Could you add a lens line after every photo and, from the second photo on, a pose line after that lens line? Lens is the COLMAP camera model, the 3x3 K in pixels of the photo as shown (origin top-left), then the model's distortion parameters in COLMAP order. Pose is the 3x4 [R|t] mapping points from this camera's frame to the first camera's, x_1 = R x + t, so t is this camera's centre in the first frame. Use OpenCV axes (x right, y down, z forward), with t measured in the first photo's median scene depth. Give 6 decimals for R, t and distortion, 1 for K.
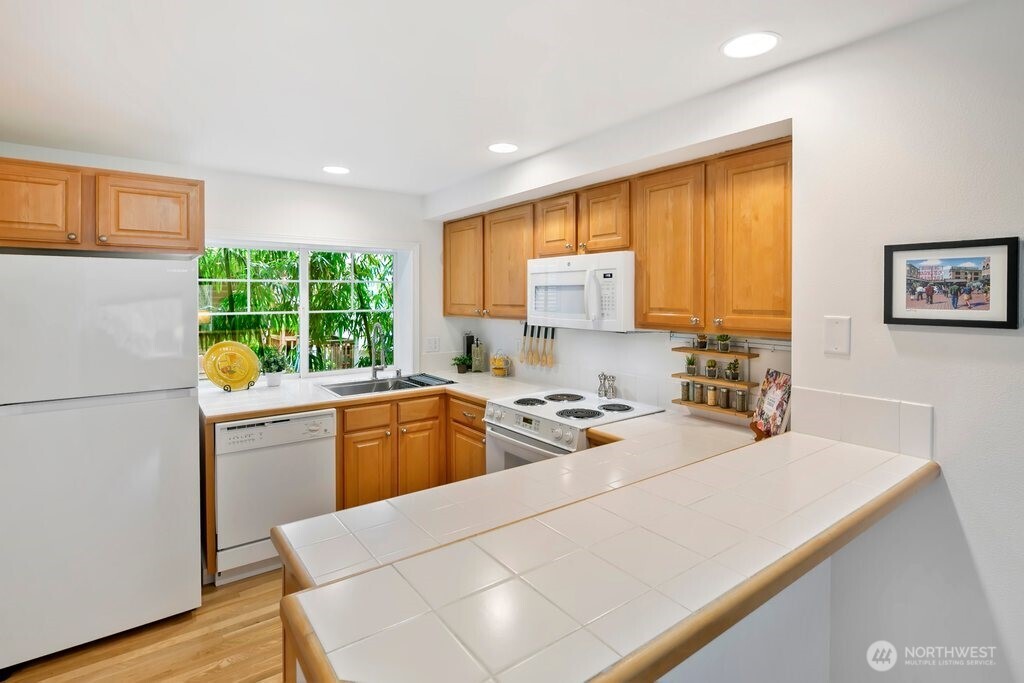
lens RADIAL K [[501.1, 0, 513.7], [0, 501.1, 295.2], [0, 0, 1]] dist [0.001488, -0.000125]
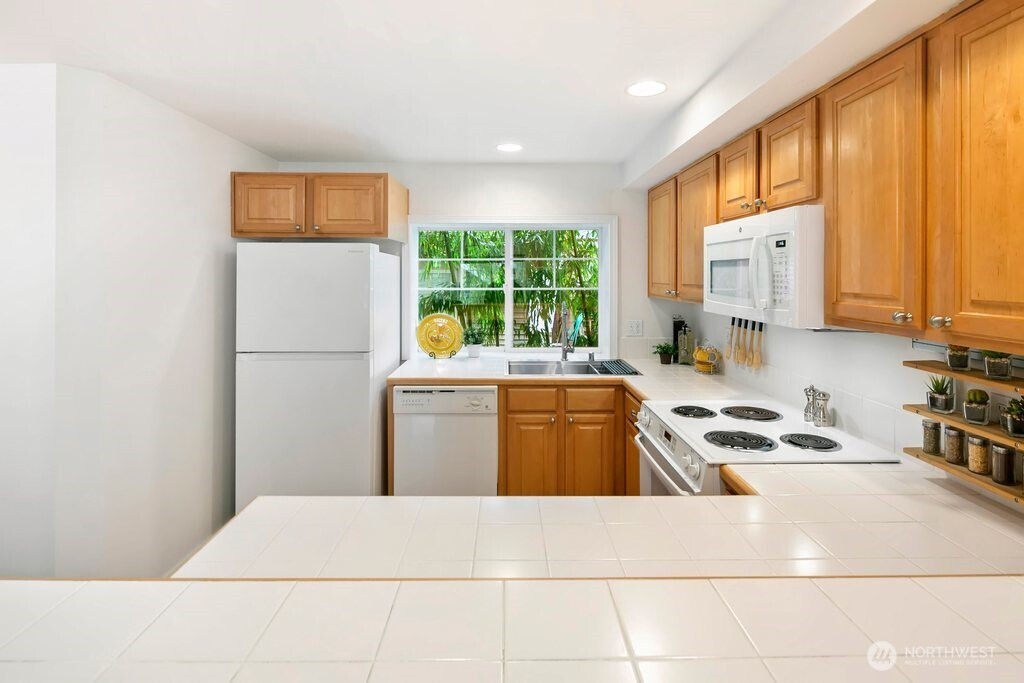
lens RADIAL K [[499.3, 0, 511.3], [0, 499.3, 272.9], [0, 0, 1]] dist [-0.003200, -0.001386]
pose [[0.809943, 0.001117, -0.586507, 0.270967], [-0.001286, 0.999999, 0.000129, 0.000644], [0.586507, 0.000650, 0.809944, 0.229466]]
